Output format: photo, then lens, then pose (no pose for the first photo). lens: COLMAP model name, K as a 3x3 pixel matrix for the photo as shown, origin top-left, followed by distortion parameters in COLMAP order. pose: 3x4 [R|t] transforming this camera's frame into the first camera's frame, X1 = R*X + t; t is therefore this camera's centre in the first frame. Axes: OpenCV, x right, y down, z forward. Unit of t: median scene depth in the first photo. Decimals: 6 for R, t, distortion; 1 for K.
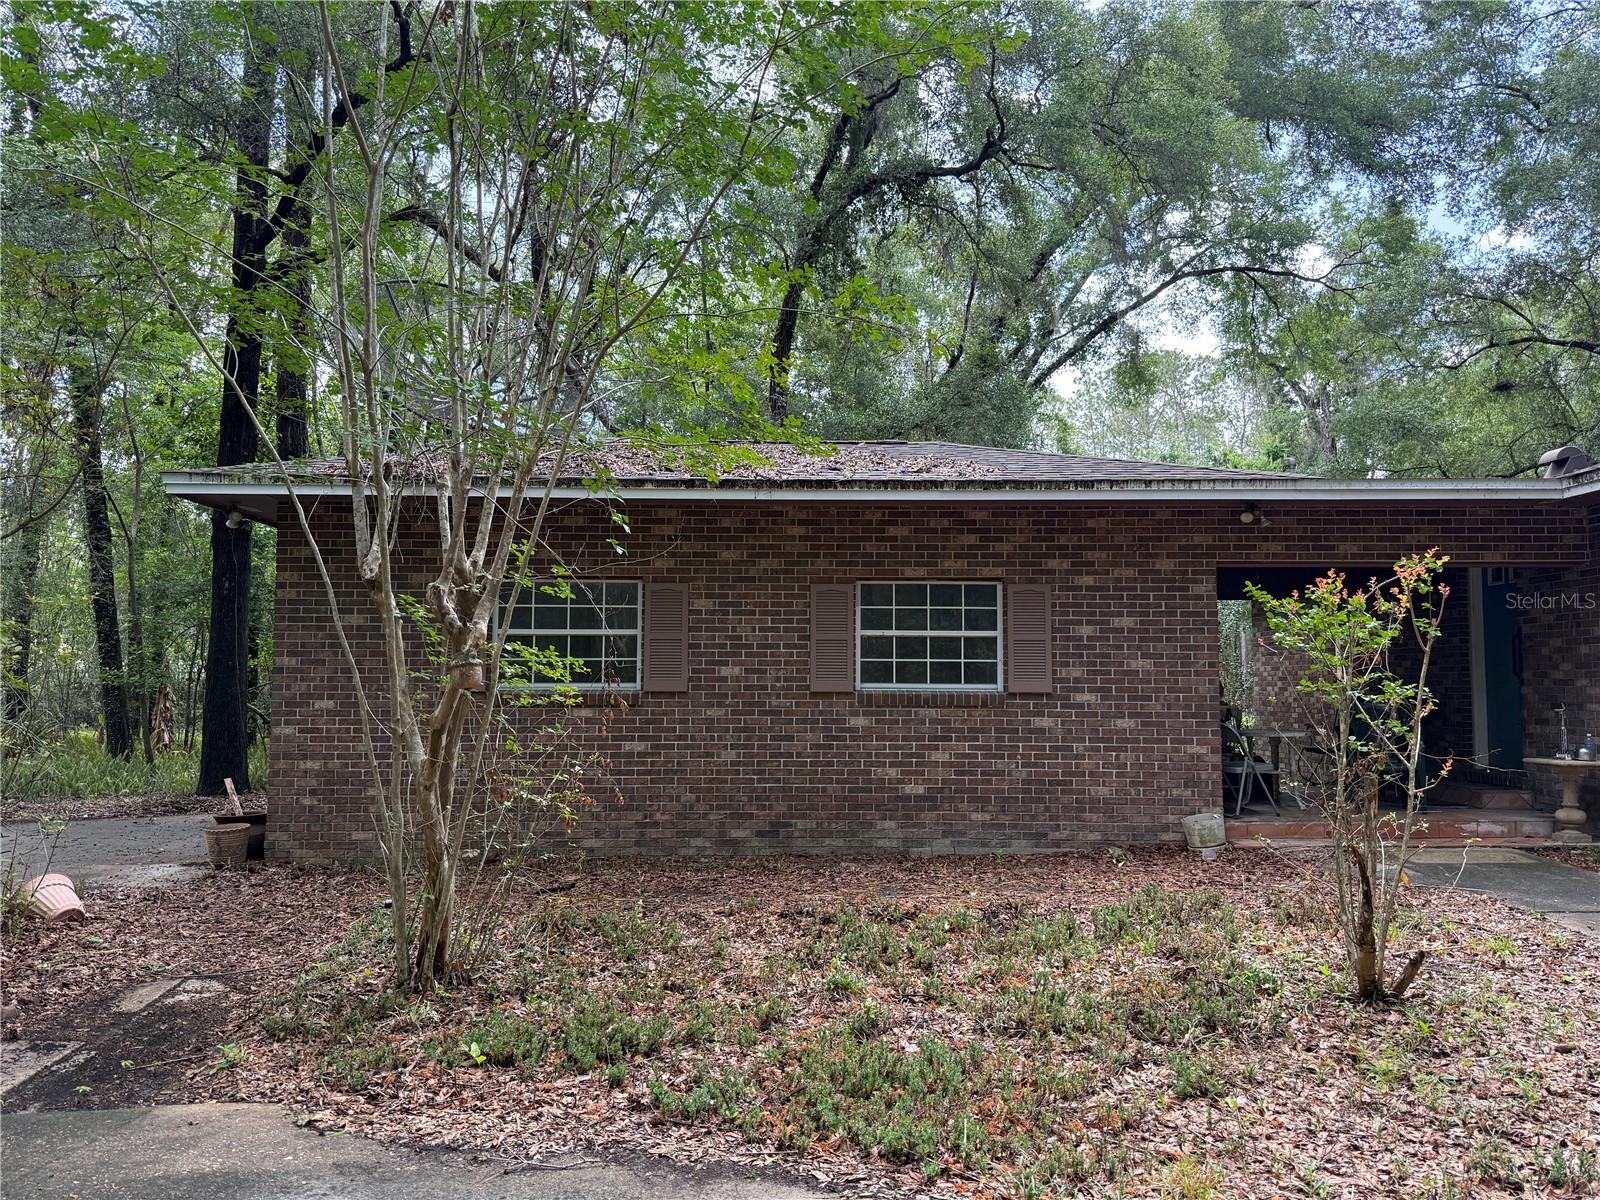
lens RADIAL K [[1117.8, 0, 801.2], [0, 1117.8, 607.4], [0, 0, 1]] dist [0.085838, -0.115782]
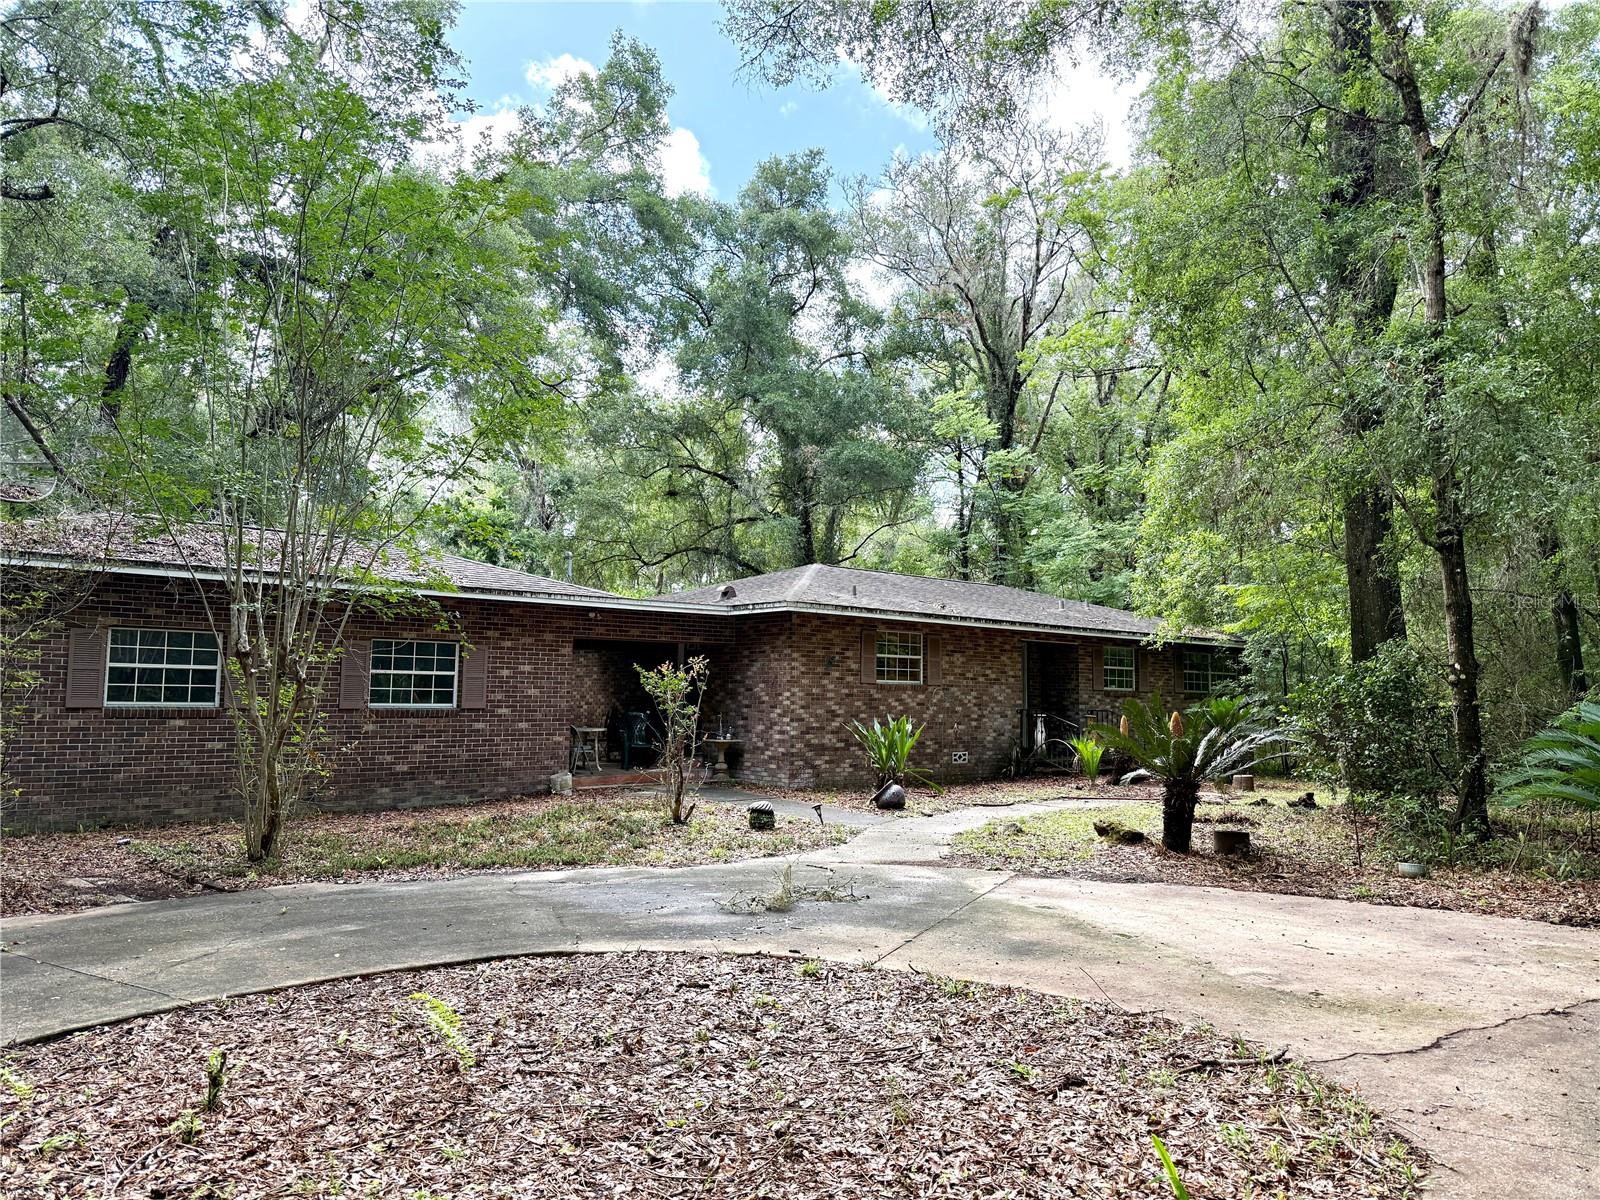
lens RADIAL K [[1117.8, 0, 812.2], [0, 1117.8, 606.4], [0, 0, 1]] dist [0.085838, -0.115782]
pose [[0.755257, 0.059062, 0.652763, -0.538524], [-0.053485, 0.998164, -0.028431, -0.058536], [-0.653243, -0.013440, 0.757029, -0.641818]]
